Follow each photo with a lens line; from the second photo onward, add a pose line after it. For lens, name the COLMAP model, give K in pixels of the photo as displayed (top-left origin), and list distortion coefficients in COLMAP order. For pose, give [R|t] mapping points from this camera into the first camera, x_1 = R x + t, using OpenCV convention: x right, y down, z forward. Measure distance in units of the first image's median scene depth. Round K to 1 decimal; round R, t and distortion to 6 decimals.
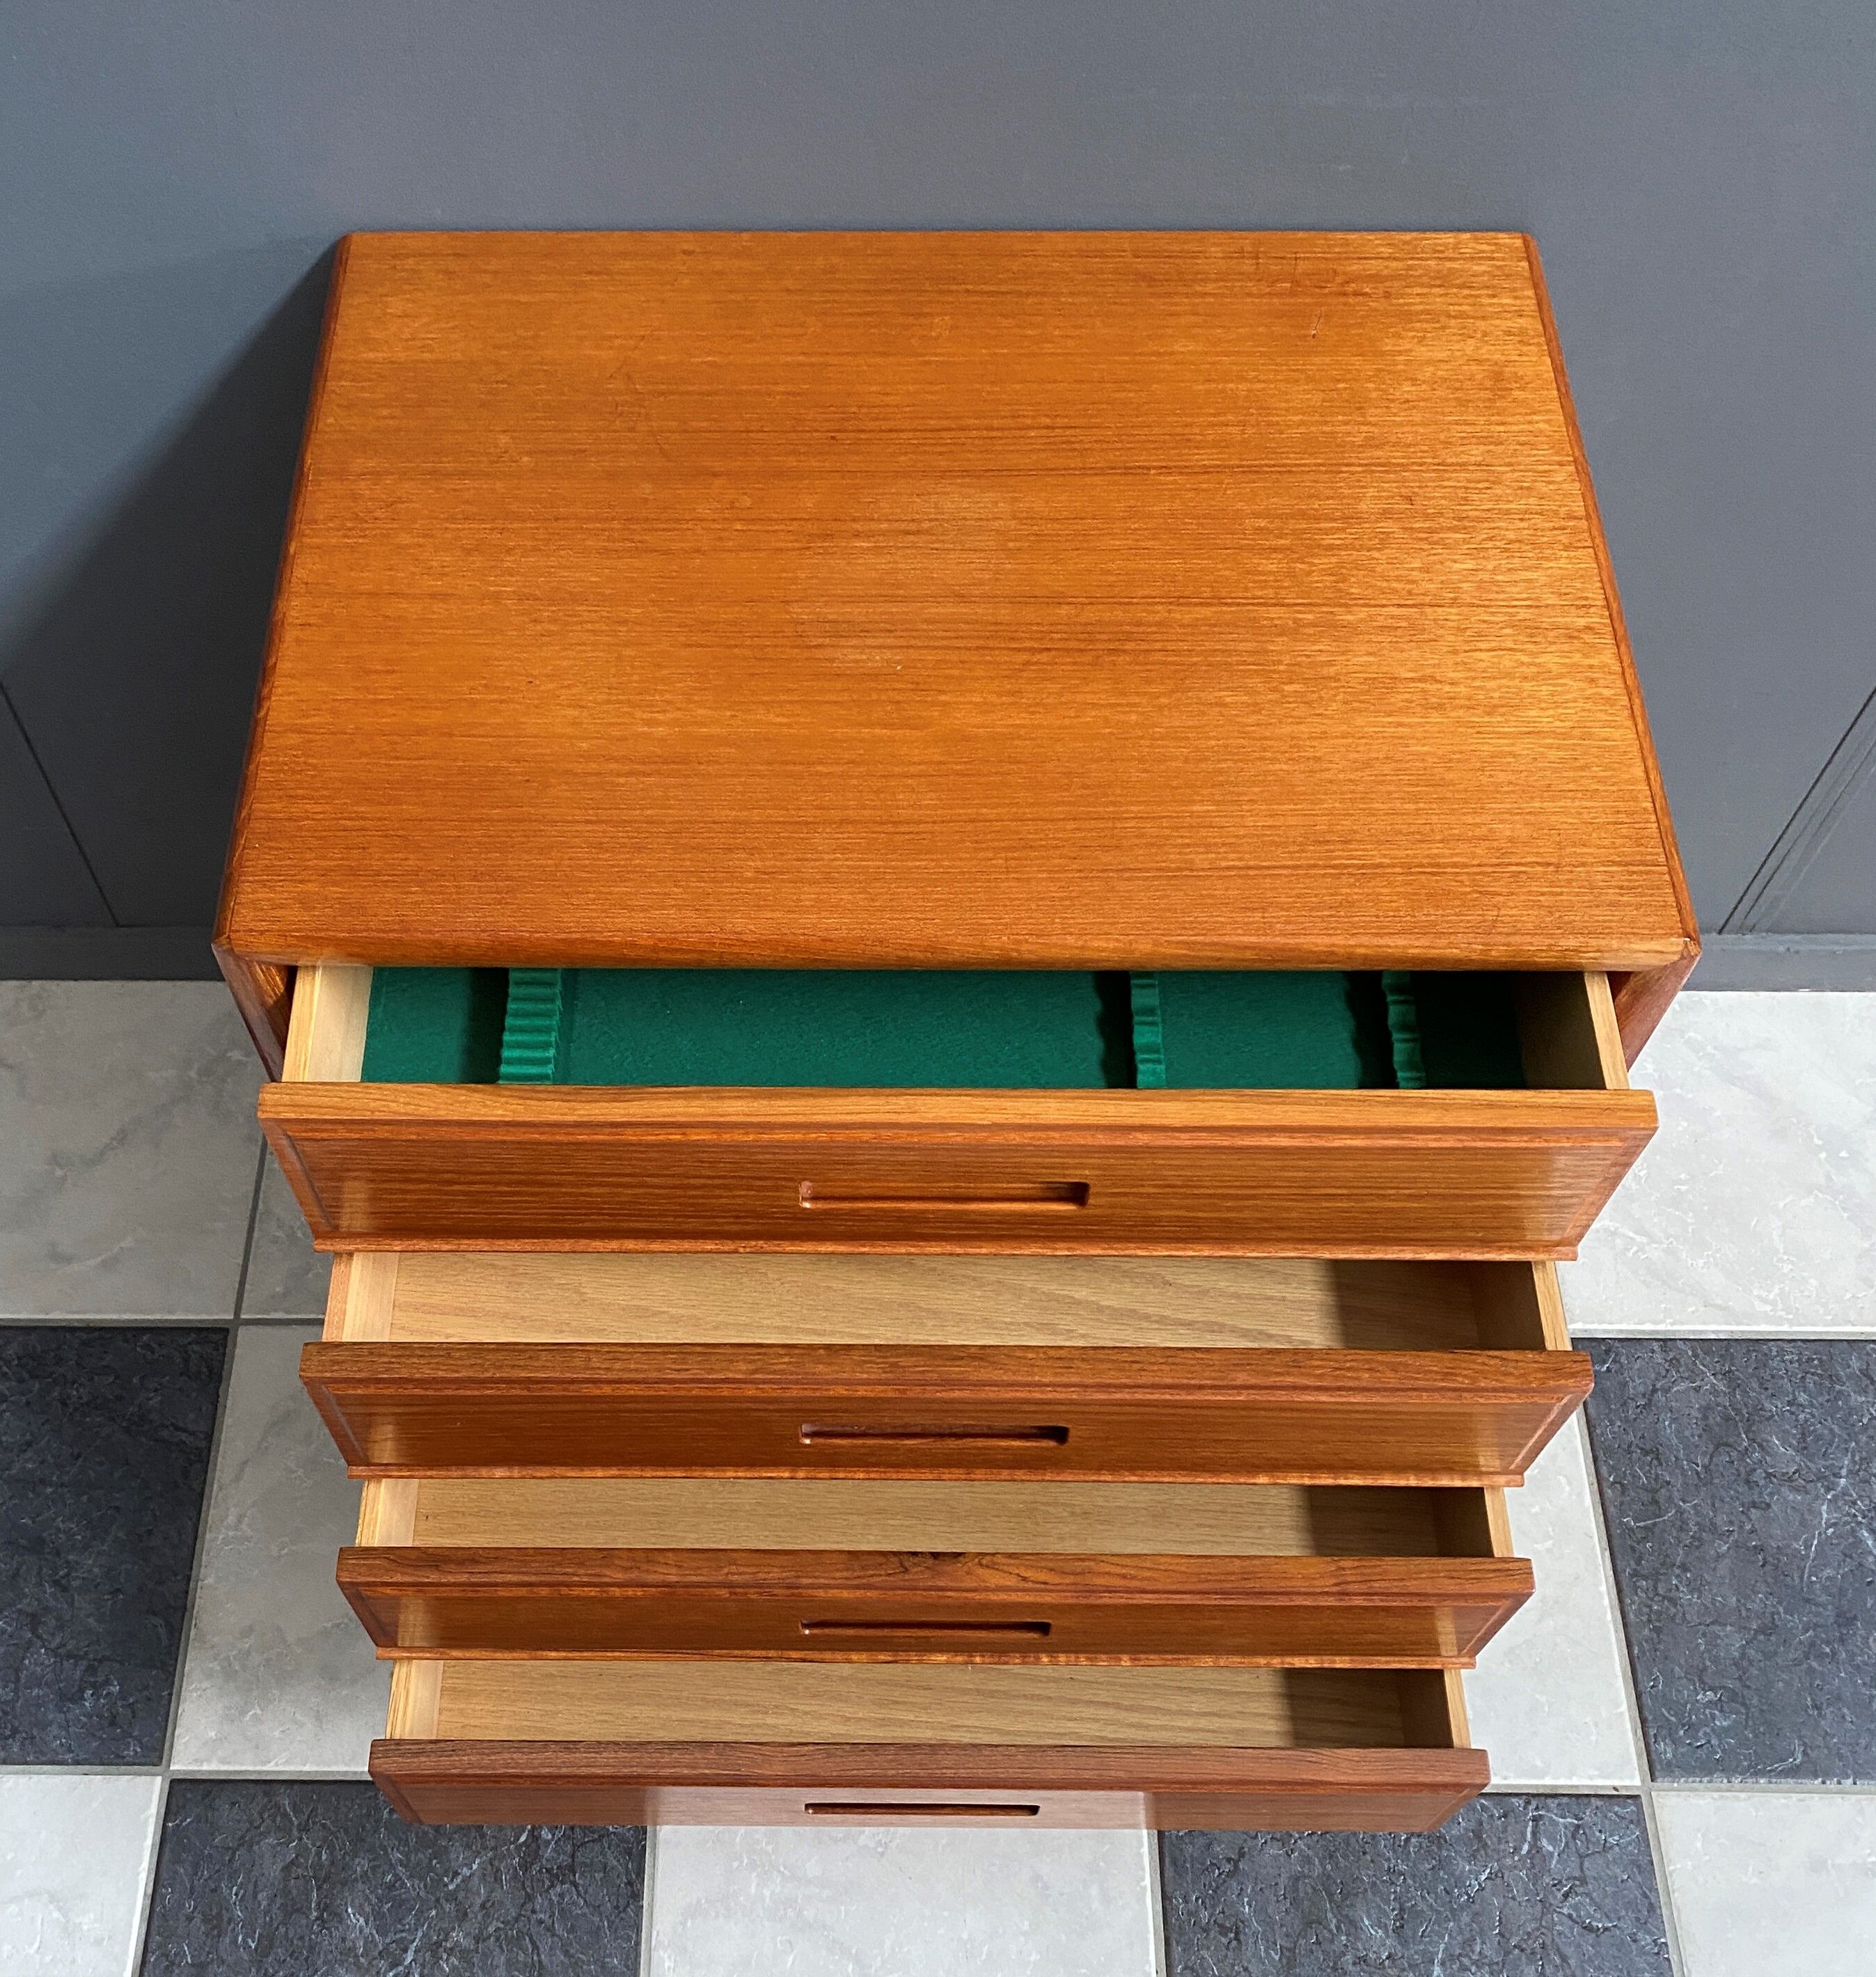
lens RADIAL K [[2163.5, 0, 788.4], [0, 2163.5, 1076.8], [0, 0, 1]] dist [0.093487, -0.247716]
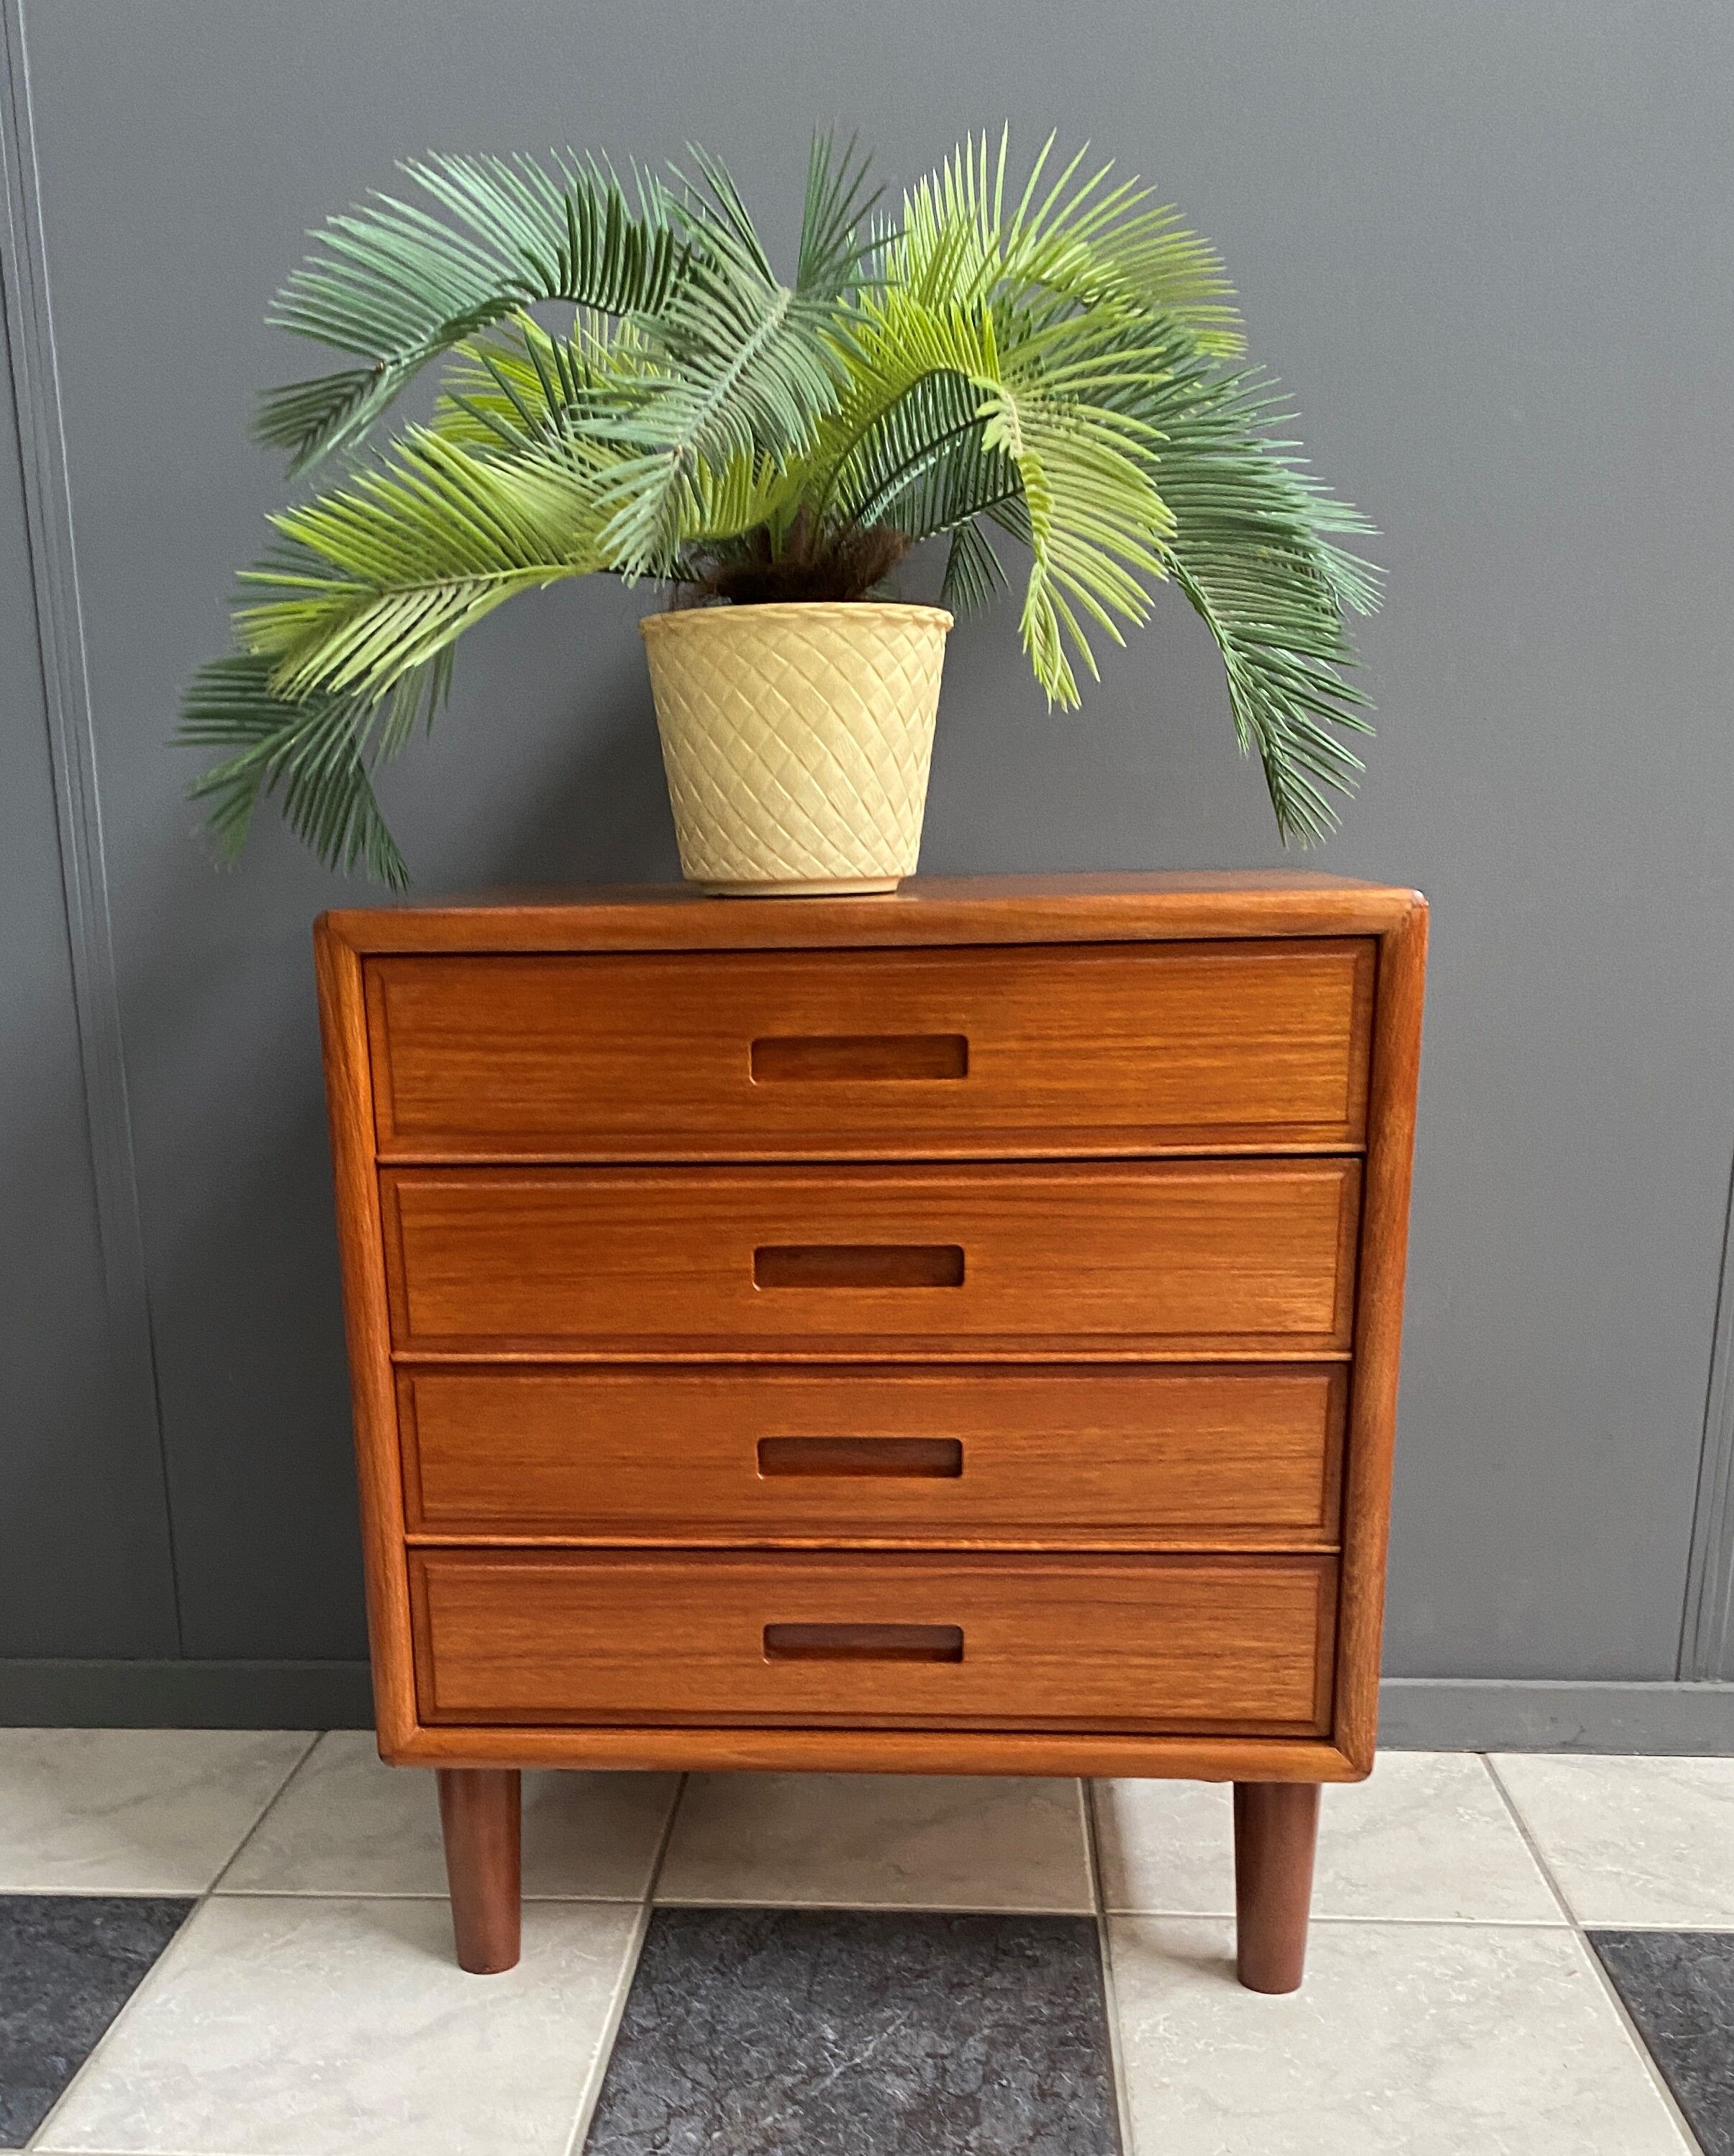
lens RADIAL K [[2176.0, 0, 743.9], [0, 2176.0, 1448.3], [0, 0, 1]] dist [0.122304, -0.350014]
pose [[0.996419, 0.013612, -0.083453, 0.107348], [-0.067389, 0.723977, -0.686524, 0.964522], [0.051073, 0.689690, 0.722302, 0.218912]]
